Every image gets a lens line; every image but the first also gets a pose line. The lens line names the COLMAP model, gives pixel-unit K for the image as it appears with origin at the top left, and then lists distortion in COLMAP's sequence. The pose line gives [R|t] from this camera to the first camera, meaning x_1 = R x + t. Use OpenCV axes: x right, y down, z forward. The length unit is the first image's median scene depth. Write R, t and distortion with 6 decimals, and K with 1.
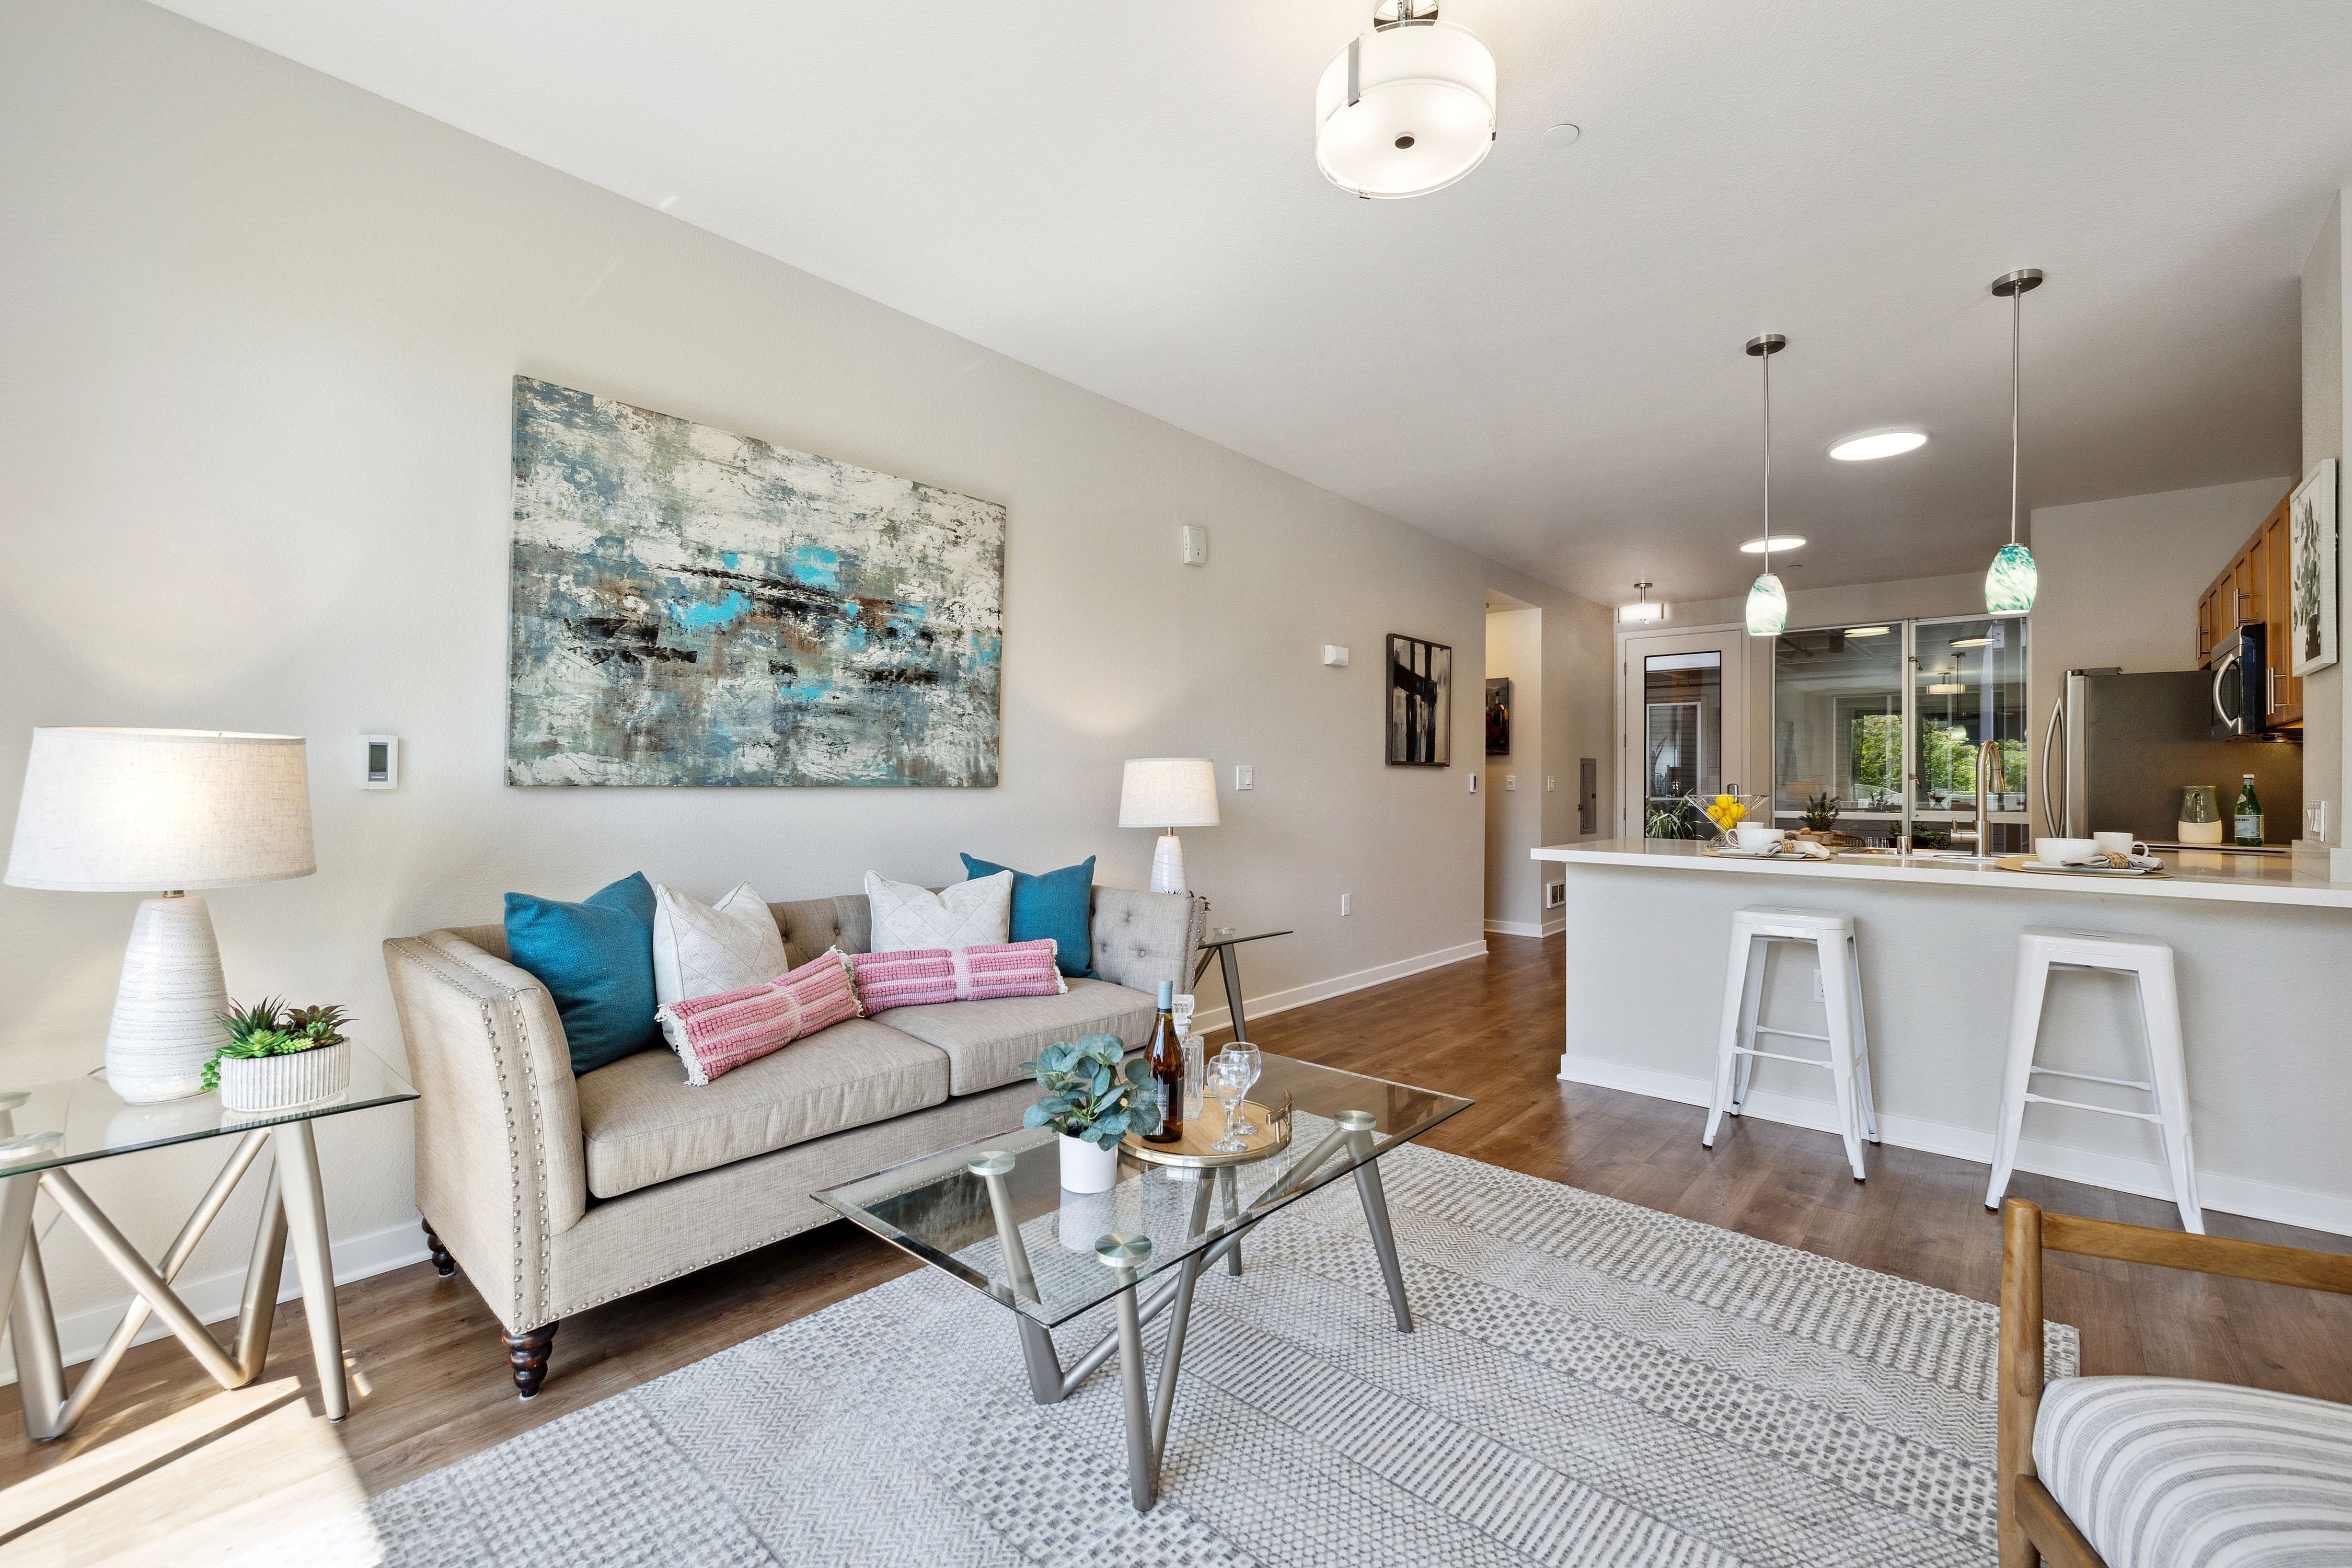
lens RADIAL K [[994.8, 0, 1170.3], [0, 994.8, 778.1], [0, 0, 1]] dist [-0.000311, 0.000057]
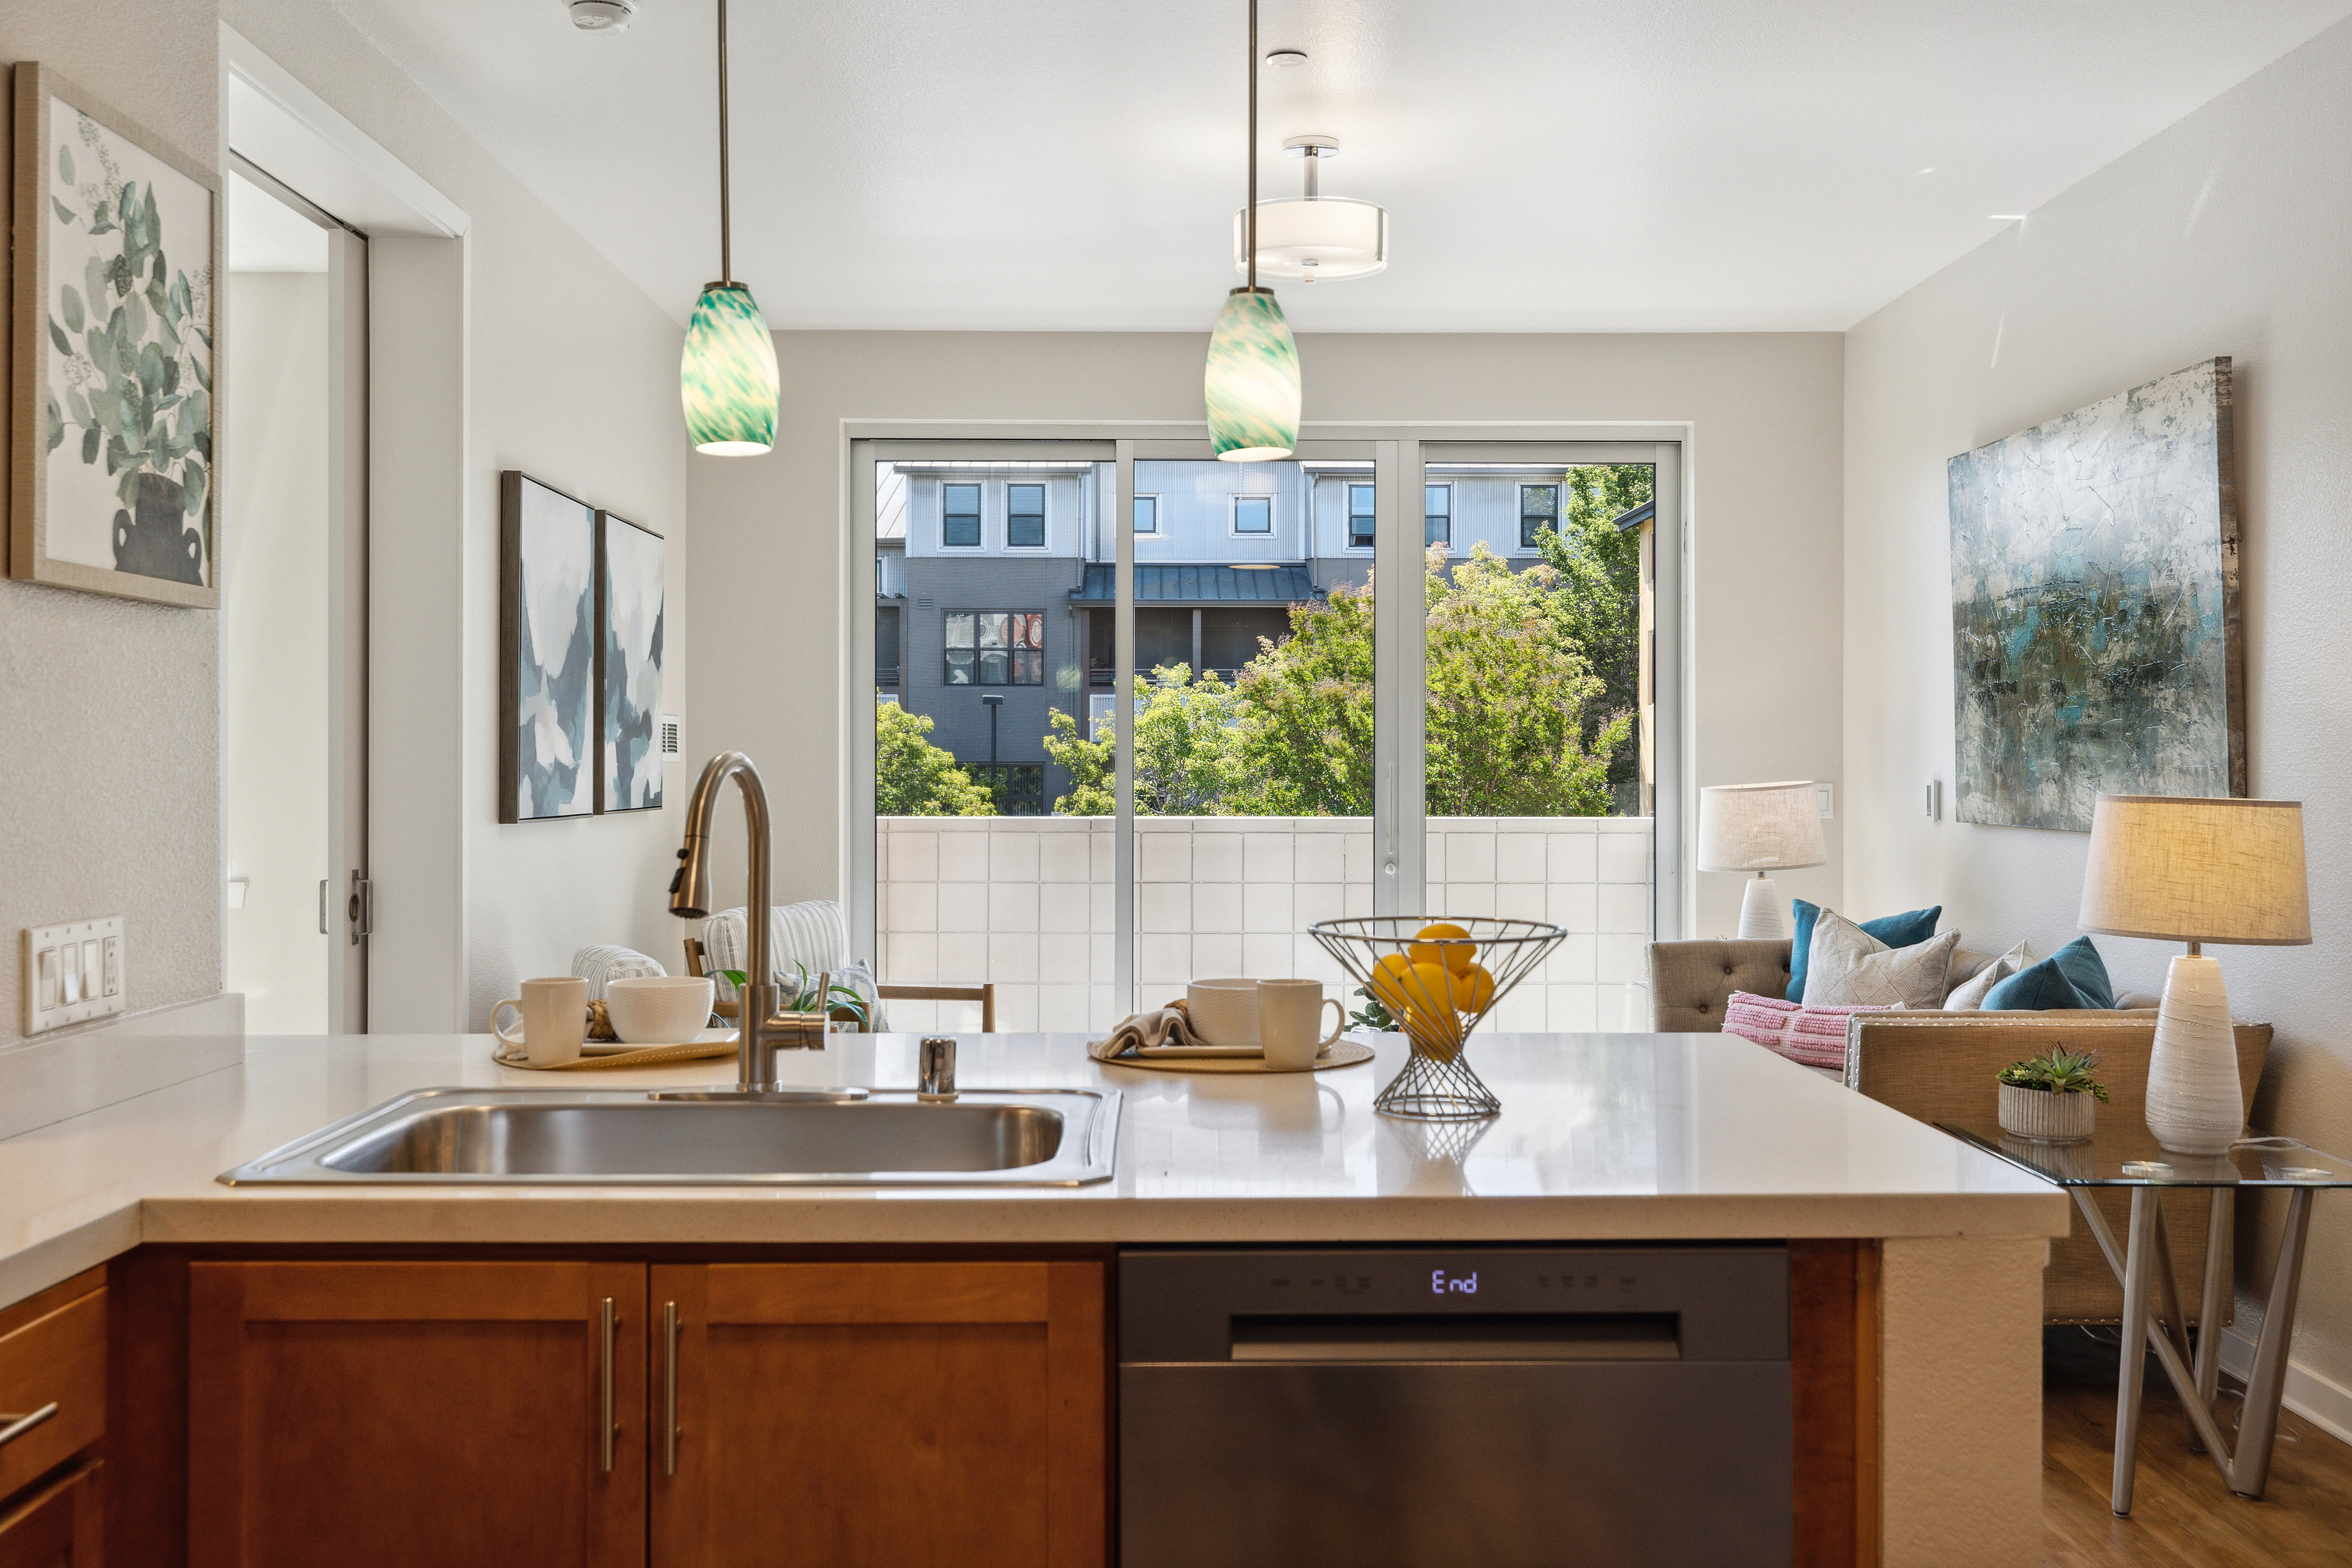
lens RADIAL K [[2112.1, 0, 1166.7], [0, 2112.1, 747.9], [0, 0, 1]] dist [0.010808, 0.002280]
pose [[-0.745383, -0.011101, -0.666544, 1.320262], [-0.002999, 0.999907, -0.013299, -0.034155], [0.666630, -0.007914, -0.745347, 1.802213]]
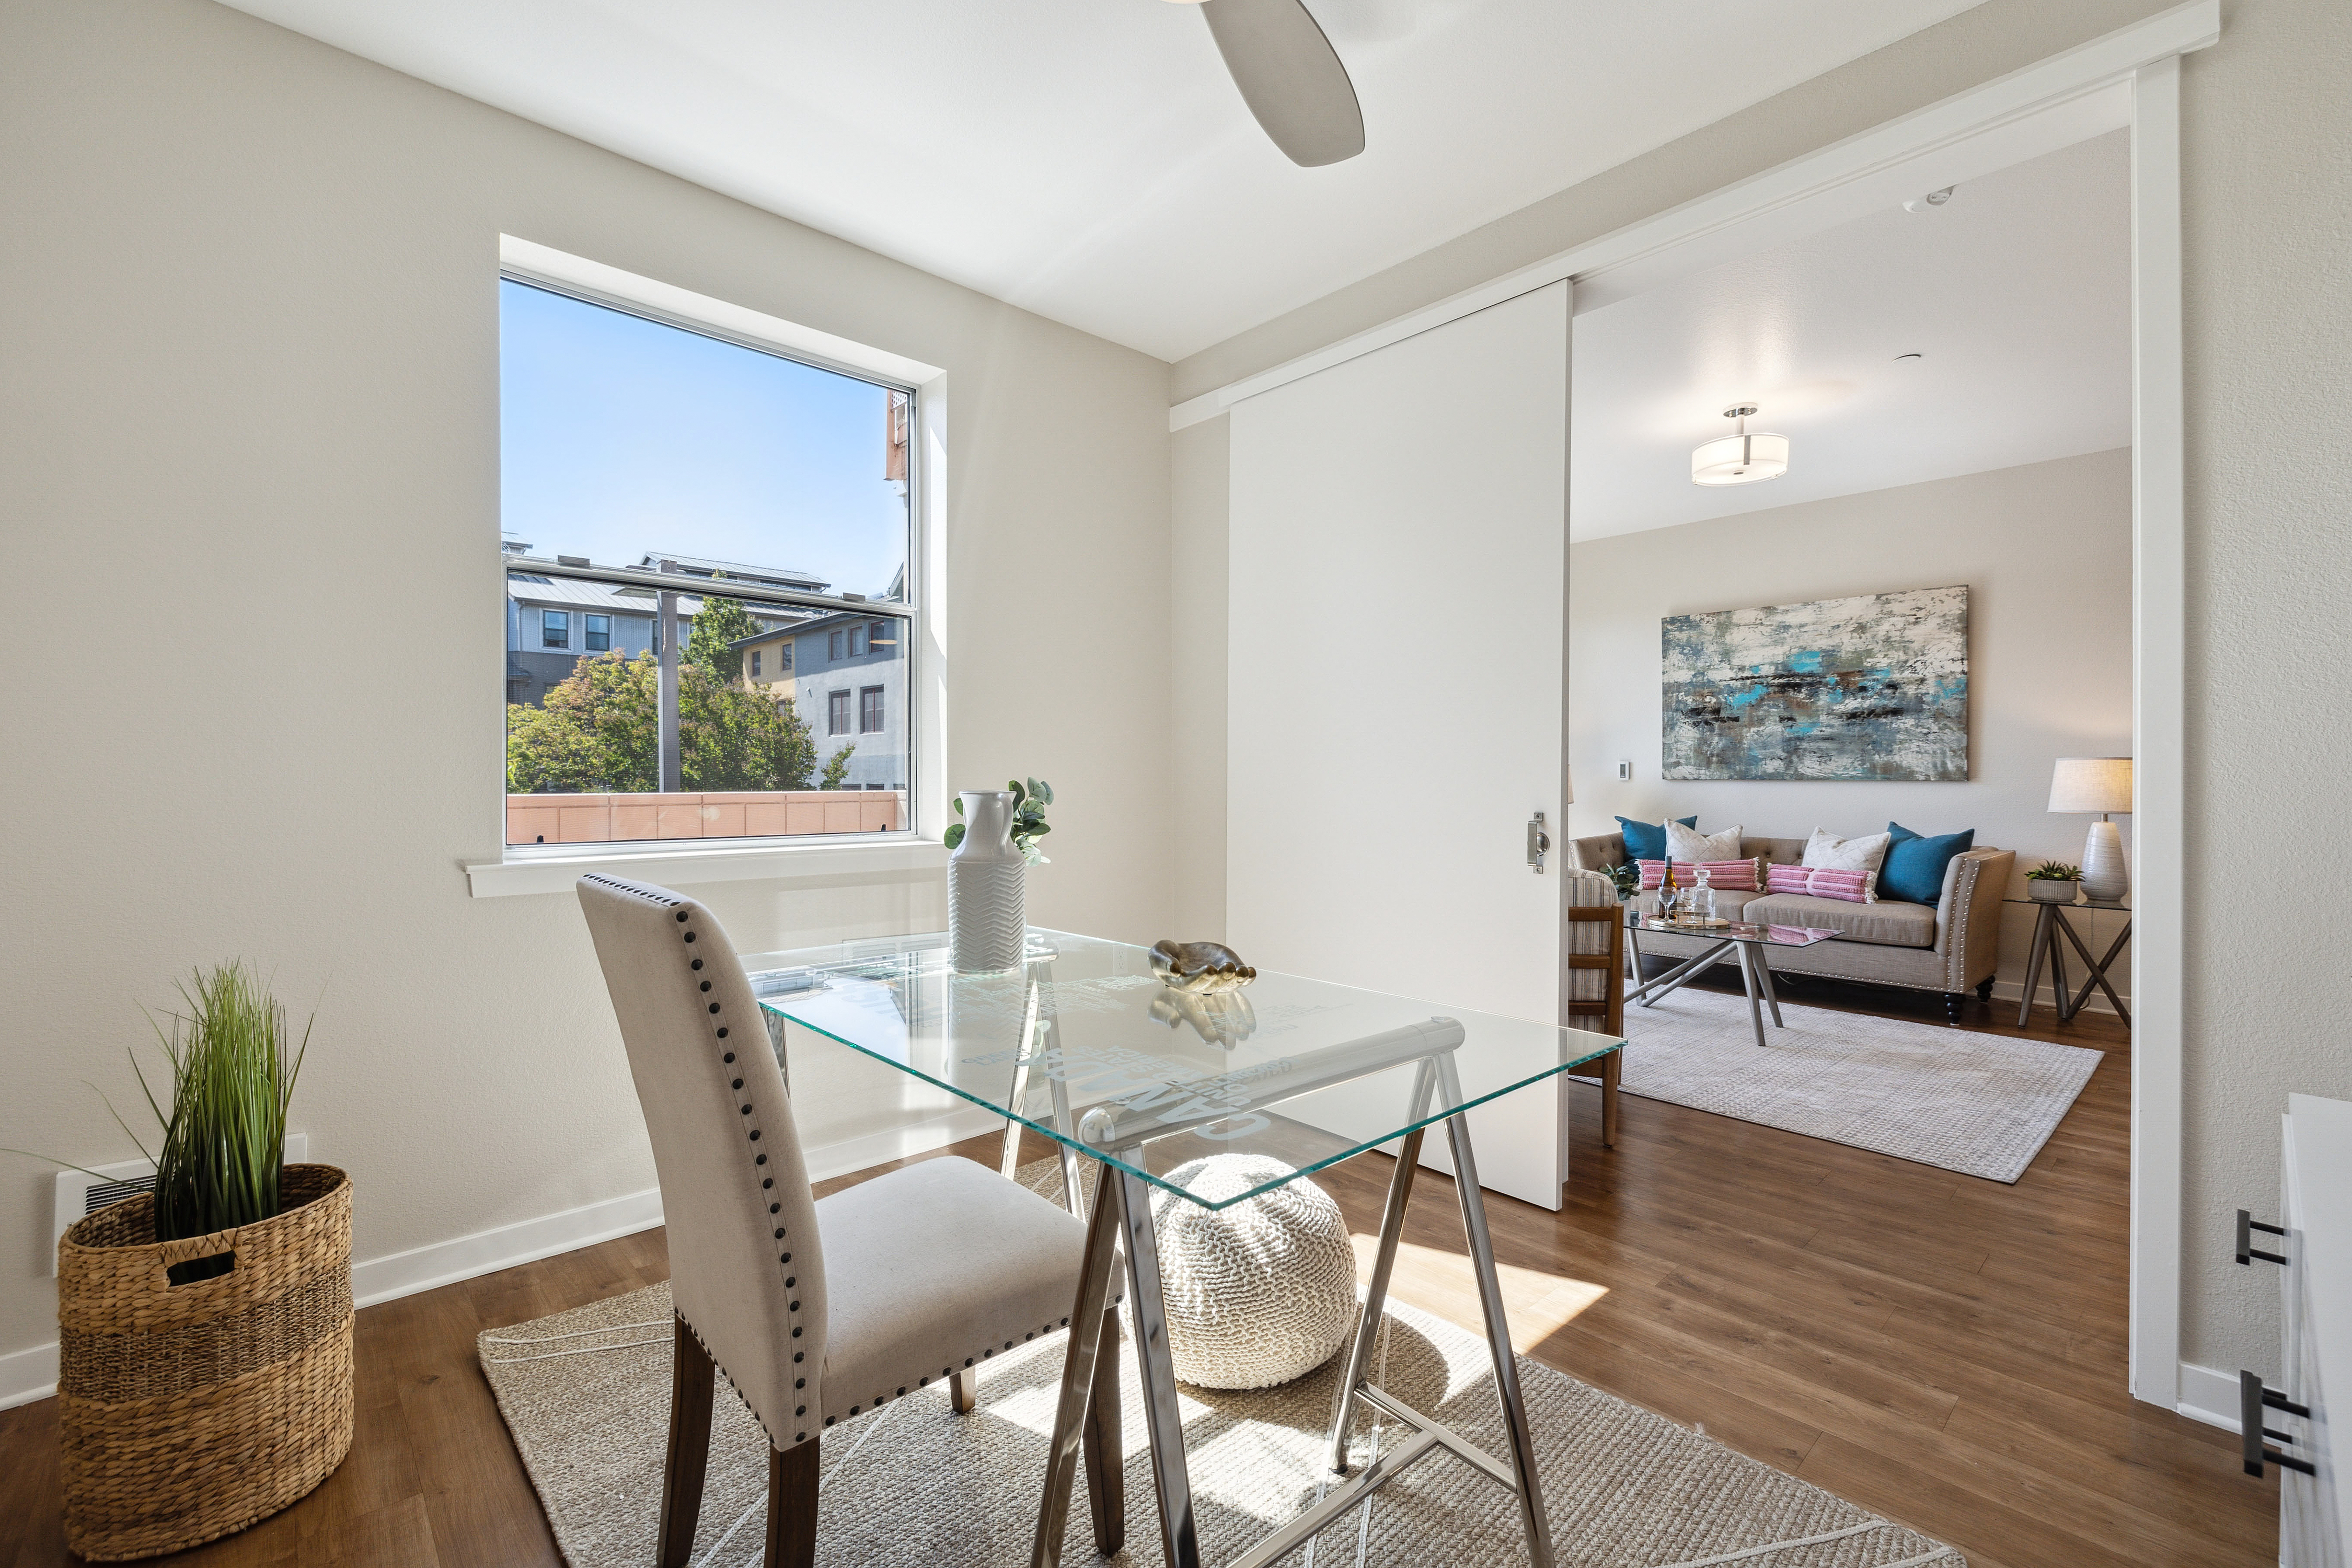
lens RADIAL K [[994.8, 0, 1170.3], [0, 994.8, 778.1], [0, 0, 1]] dist [-0.000311, 0.000057]
pose [[-0.105548, -0.003590, -0.994408, 1.644332], [0.002409, 0.999990, -0.003866, 0.009213], [0.994411, -0.002804, -0.105539, 0.012750]]
